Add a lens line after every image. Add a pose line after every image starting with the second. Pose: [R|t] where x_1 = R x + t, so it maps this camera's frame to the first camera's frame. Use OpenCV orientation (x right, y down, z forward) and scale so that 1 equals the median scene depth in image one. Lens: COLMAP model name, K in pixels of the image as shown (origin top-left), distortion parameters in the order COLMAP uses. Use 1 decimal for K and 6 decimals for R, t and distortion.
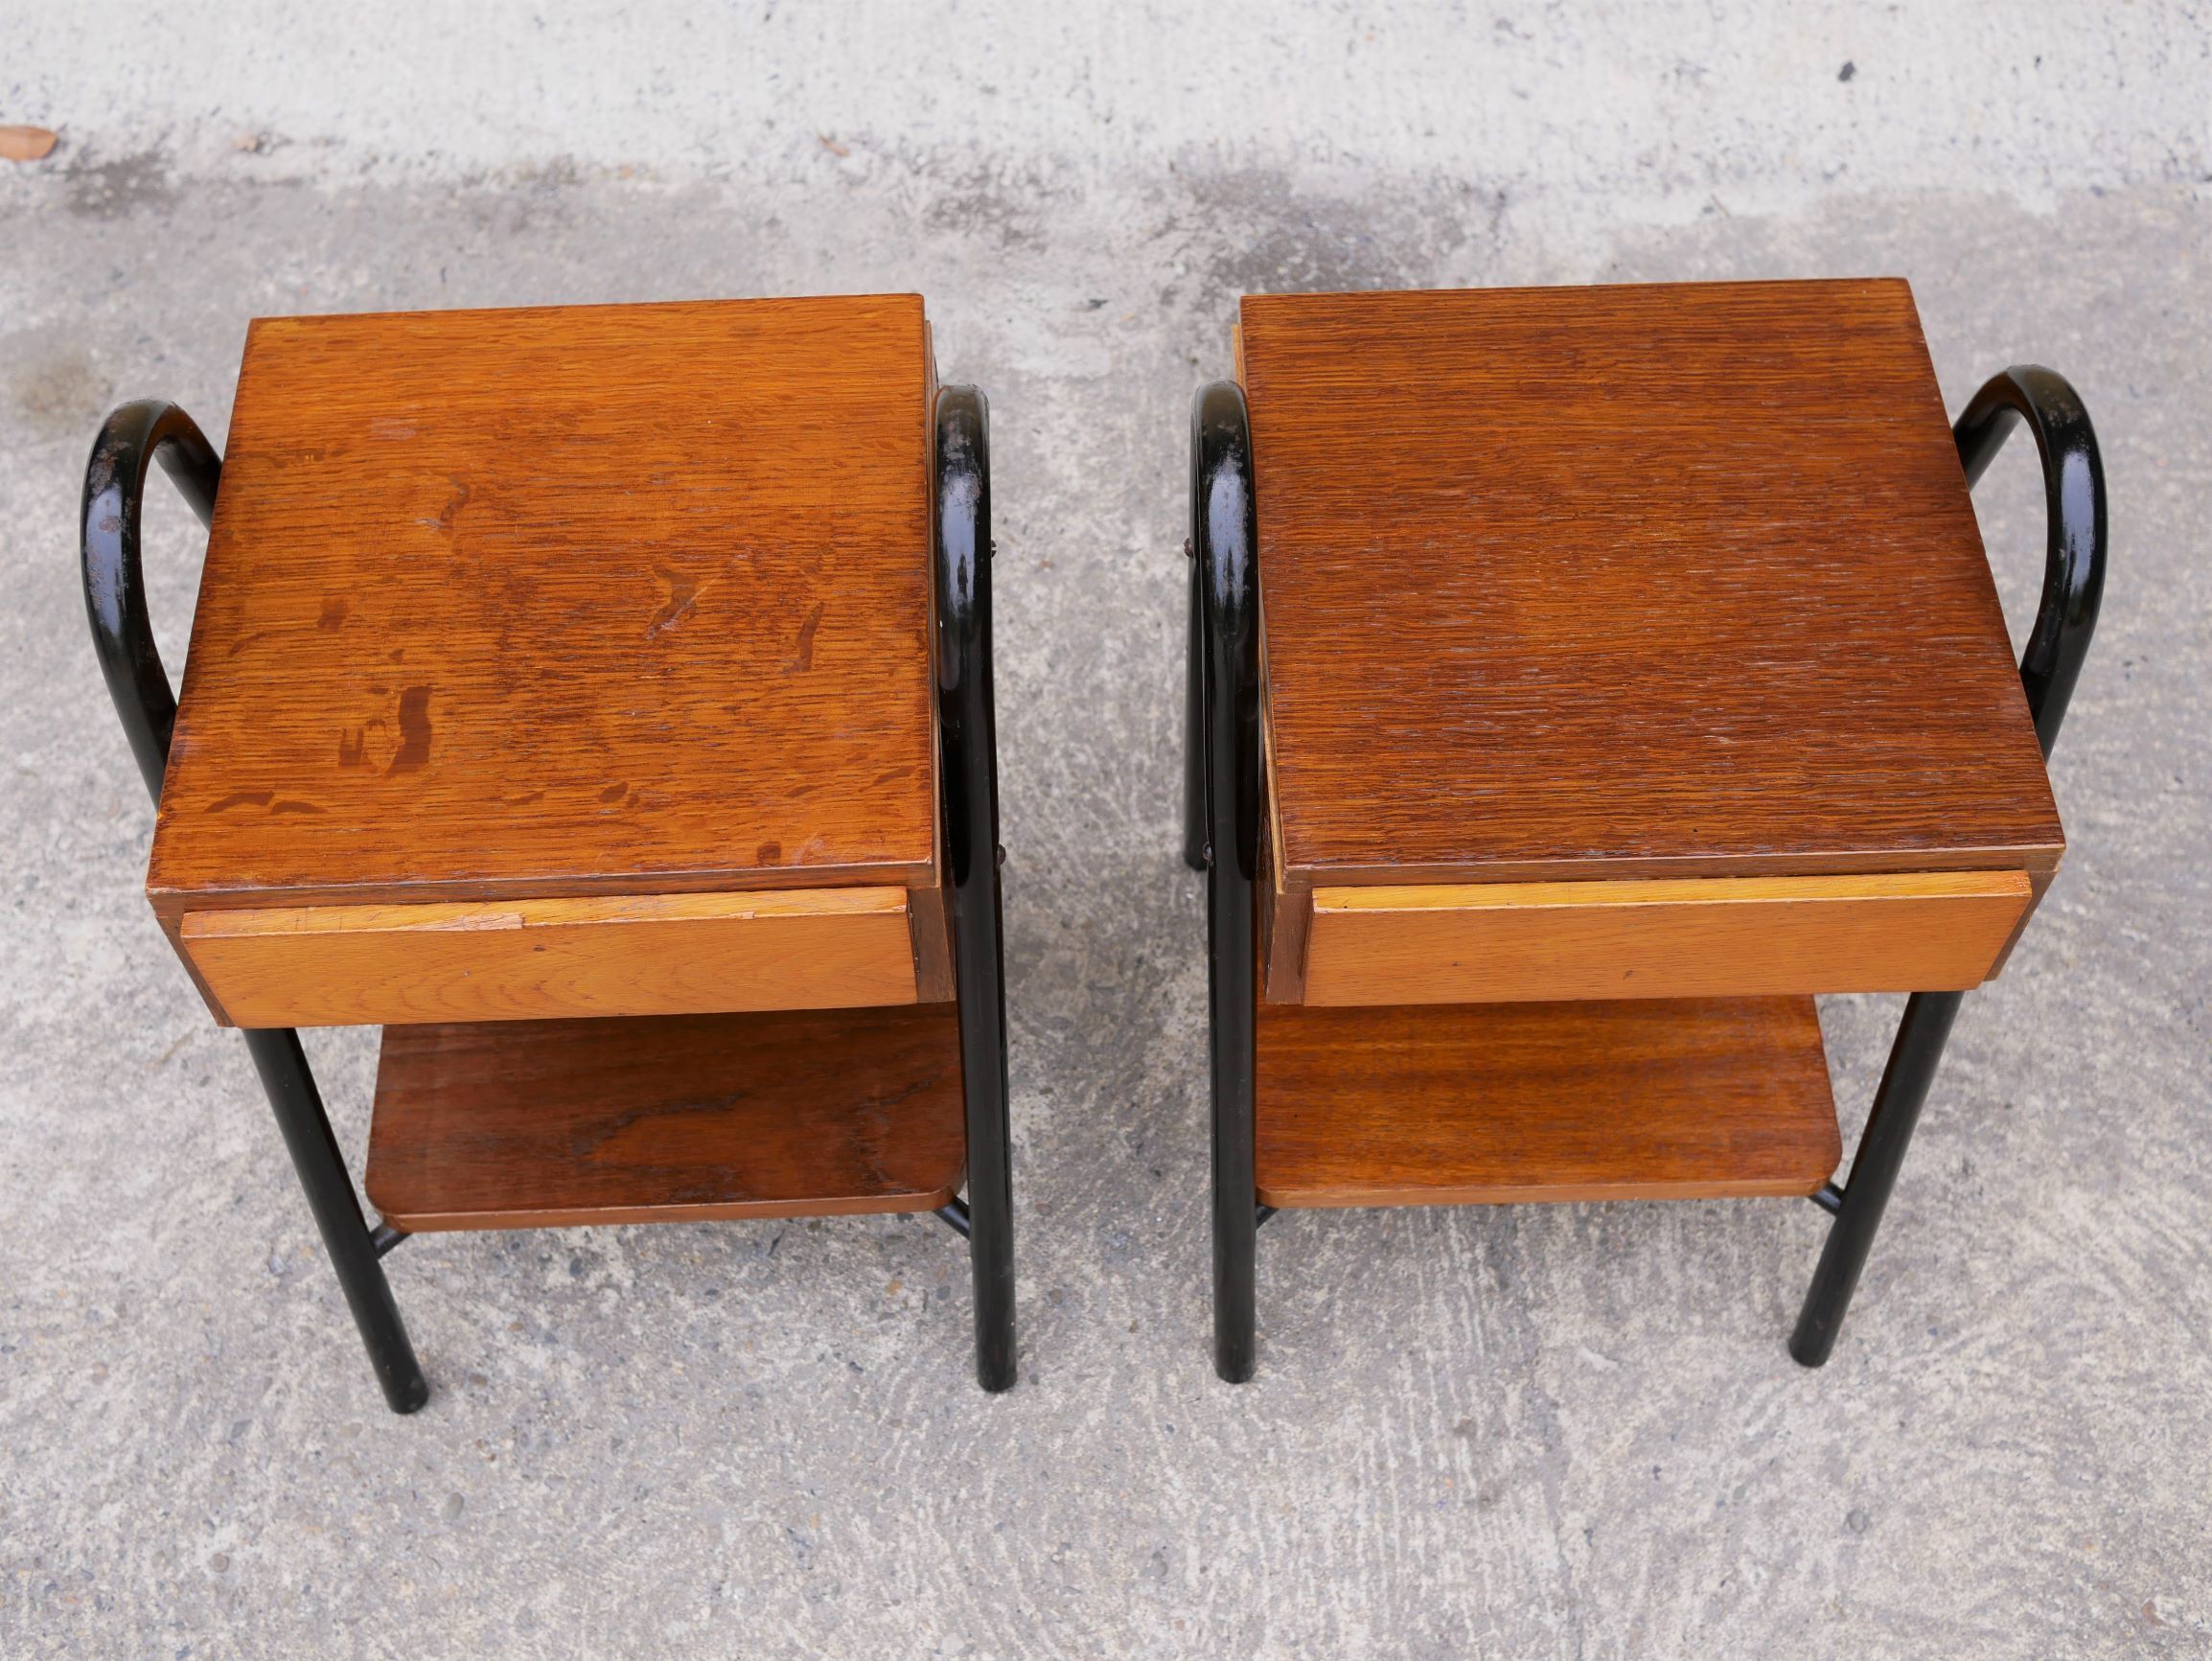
lens RADIAL K [[2497.3, 0, 1108.4], [0, 2497.3, 814.8], [0, 0, 1]] dist [-0.013532, 0.000000]
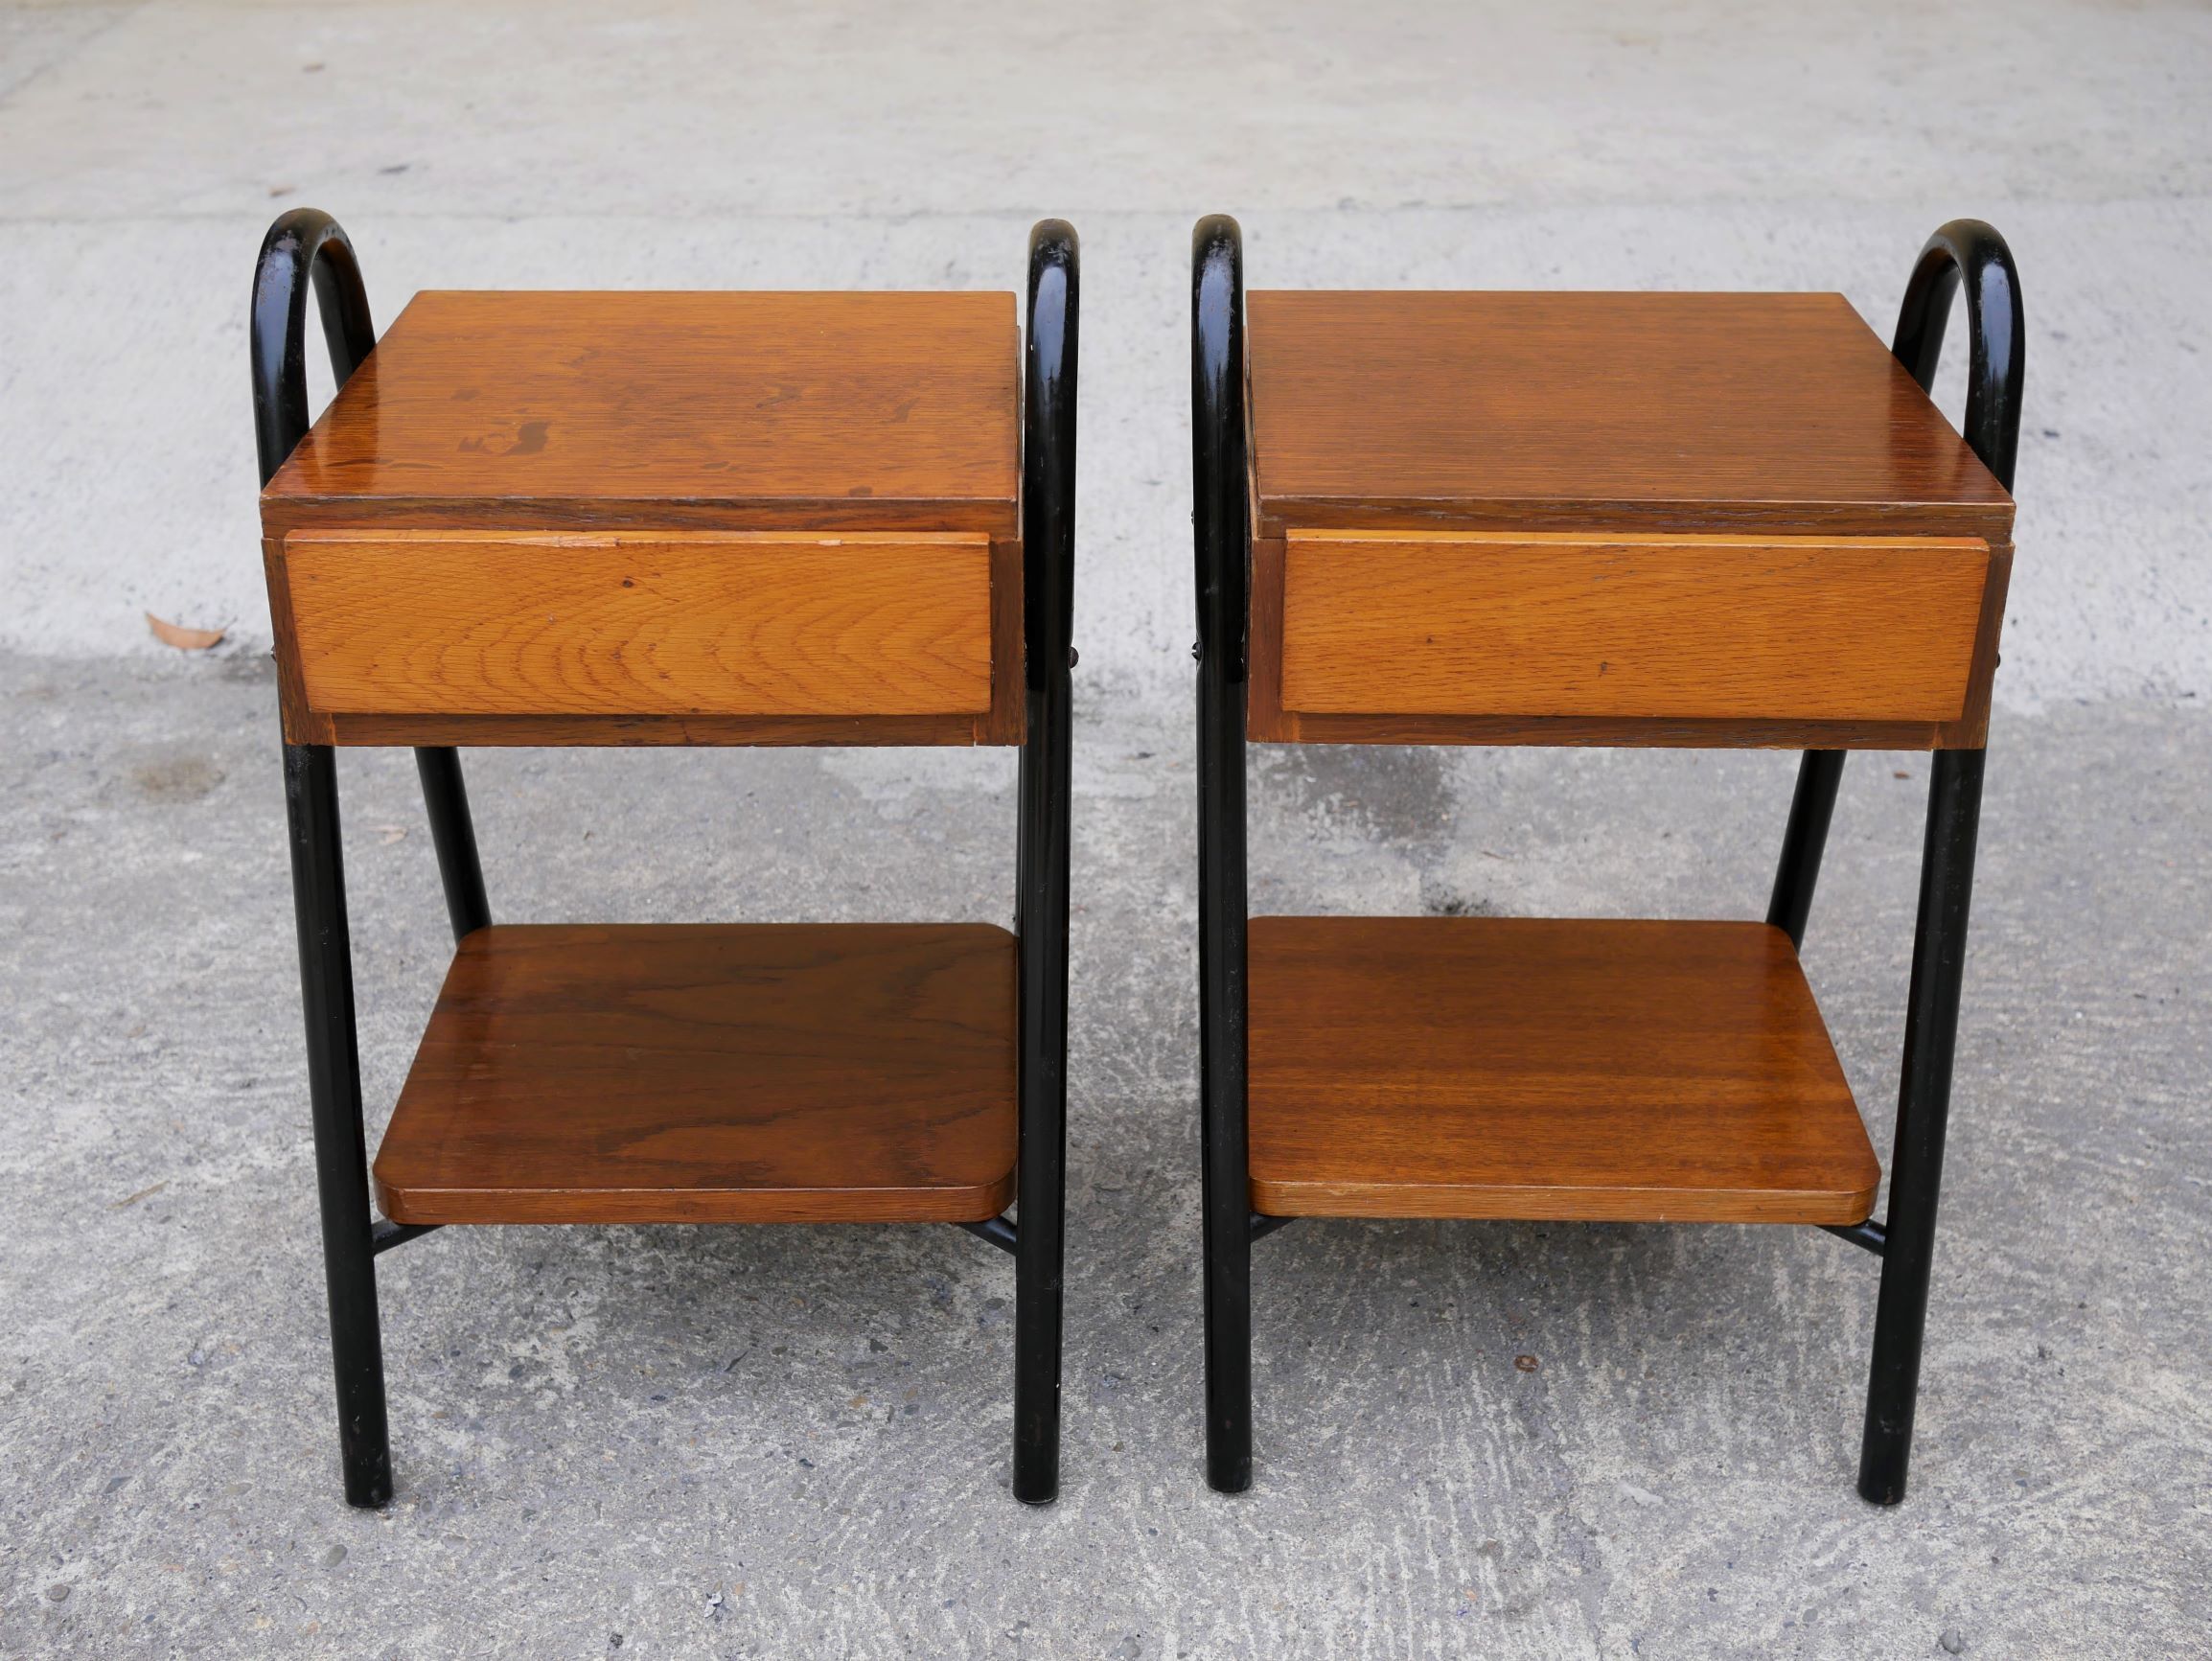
lens RADIAL K [[2497.3, 0, 1120.8], [0, 2497.3, 818.5], [0, 0, 1]] dist [-0.013532, 0.000000]
pose [[0.998432, 0.033227, -0.045039, 0.044541], [-0.051196, 0.867374, -0.495016, 0.461520], [0.022618, 0.496546, 0.867716, 0.110670]]
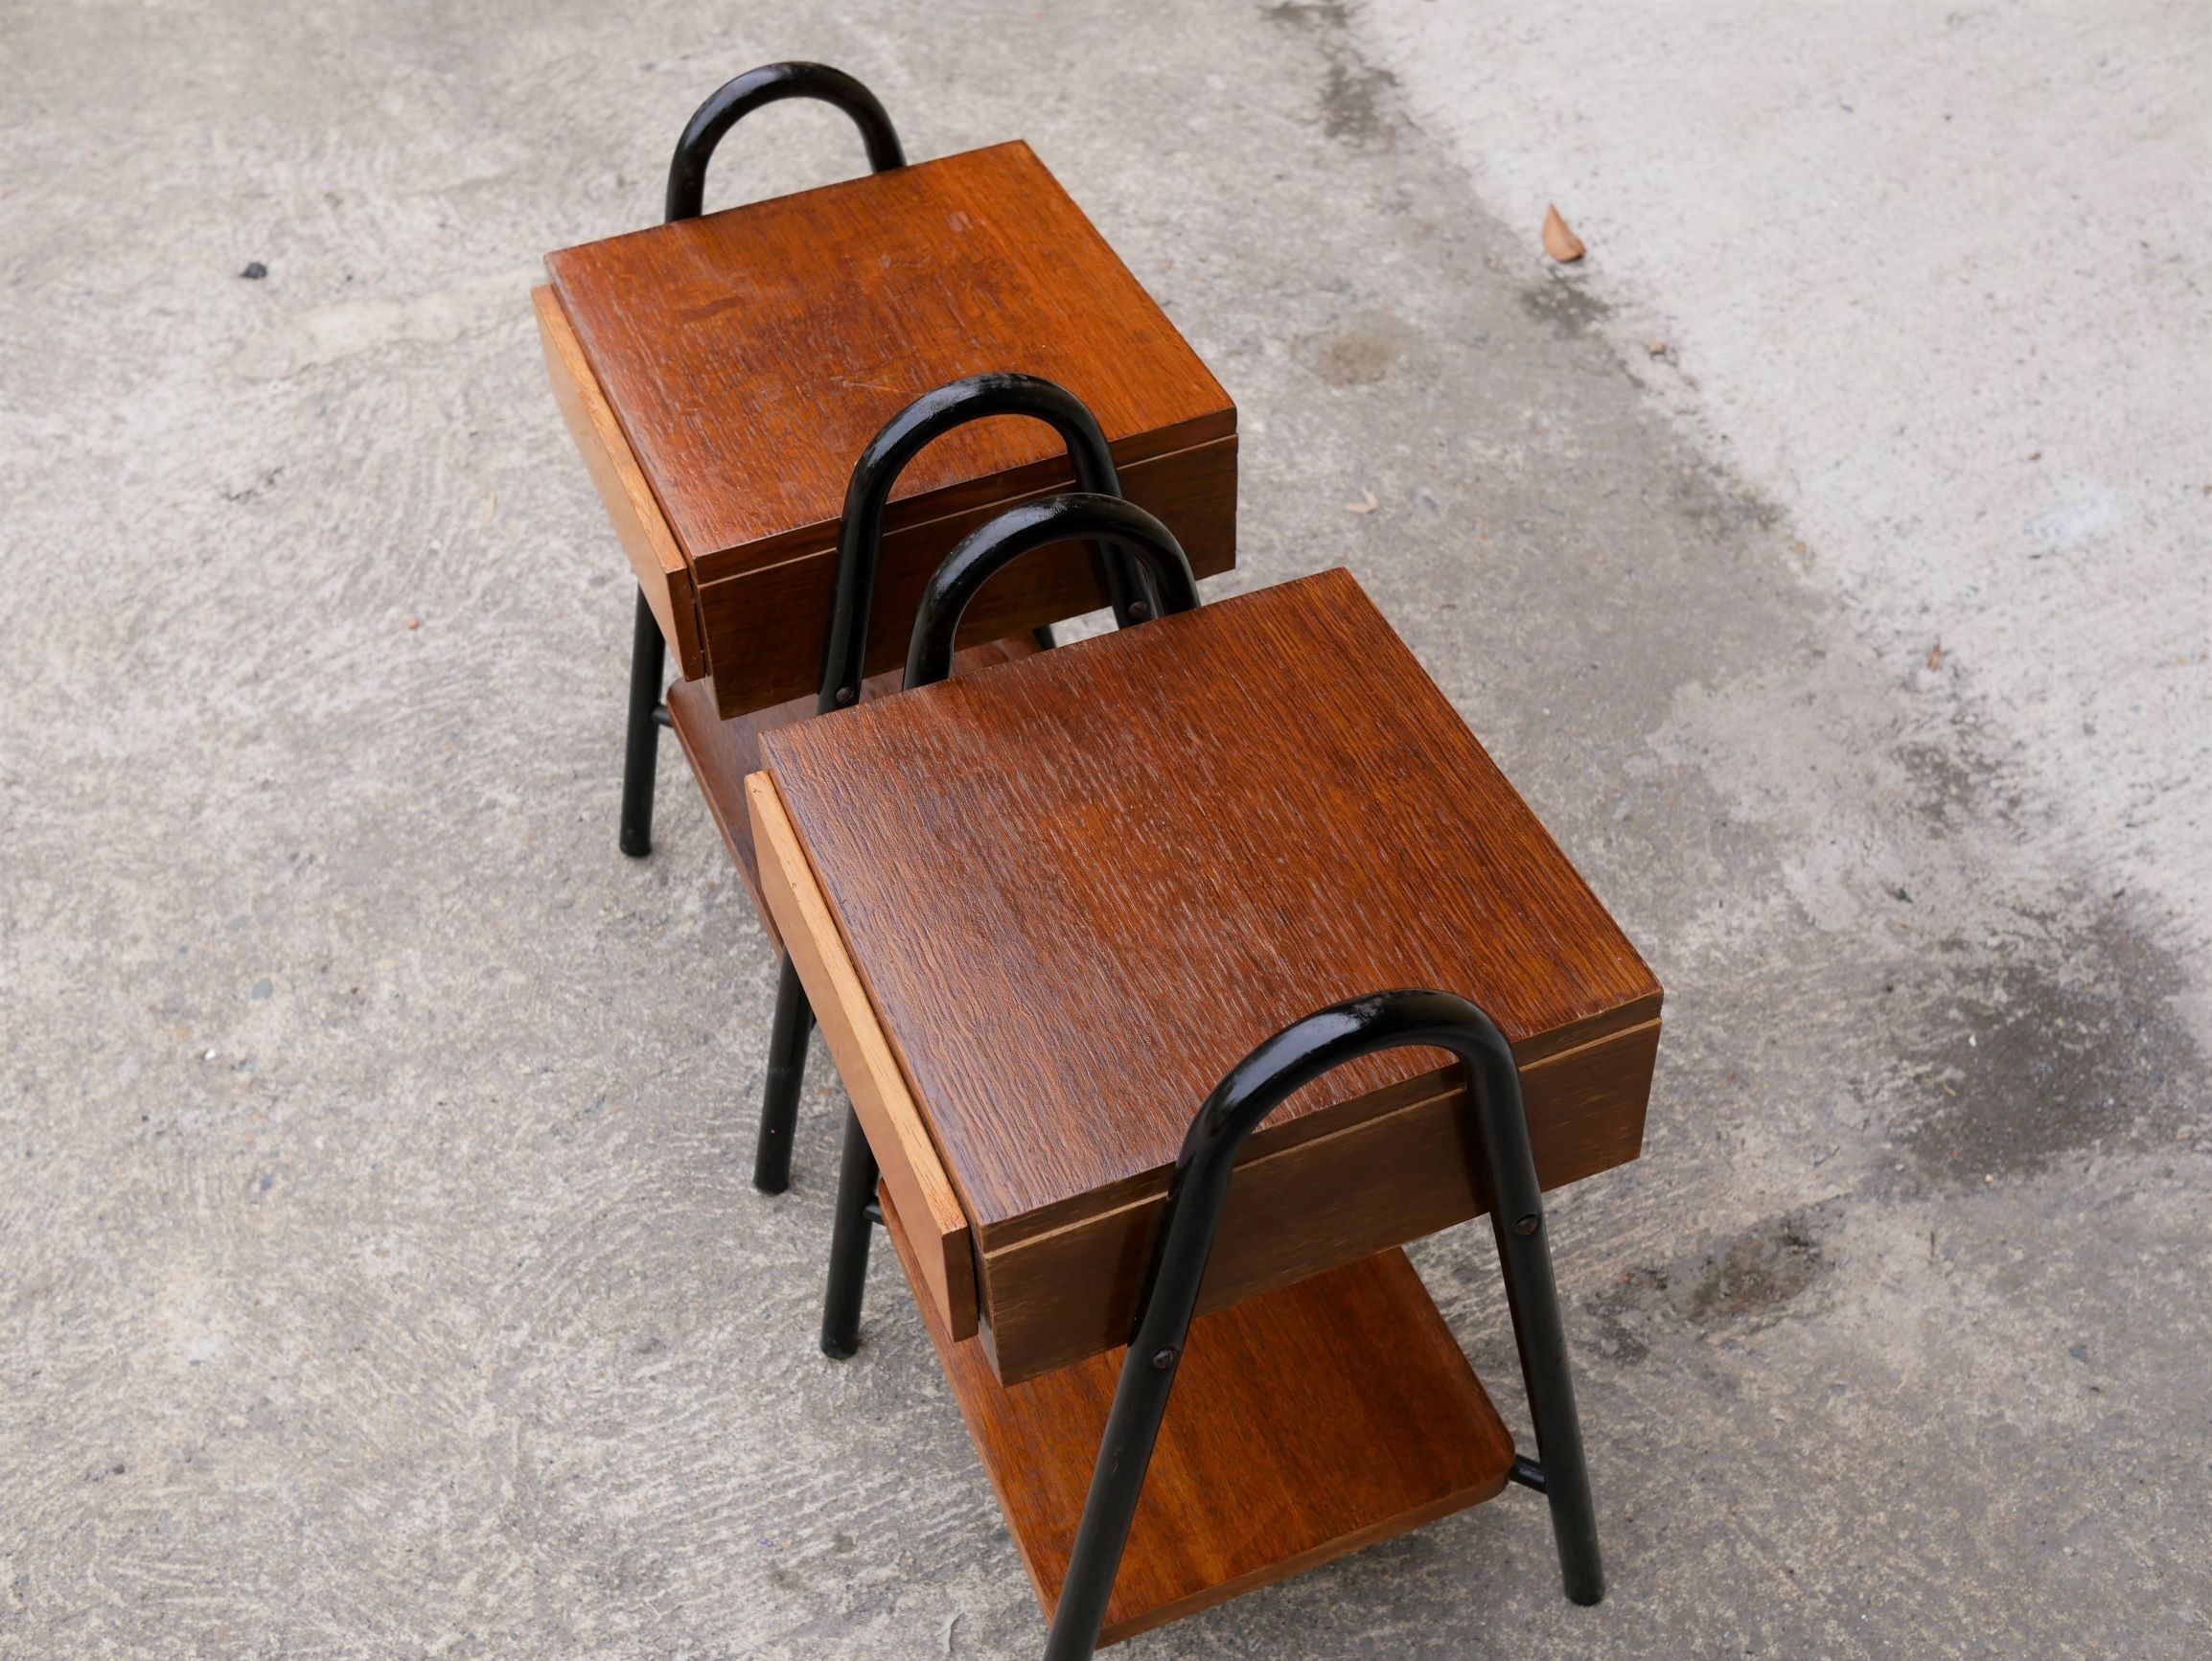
lens RADIAL K [[2551.4, 0, 1085.1], [0, 2551.4, 769.2], [0, 0, 1]] dist [-0.011507, 0.000000]
pose [[0.347631, 0.651212, -0.674593, 0.685905], [-0.776792, 0.602957, 0.181763, -0.221903], [0.525116, 0.460831, 0.715463, 0.138174]]
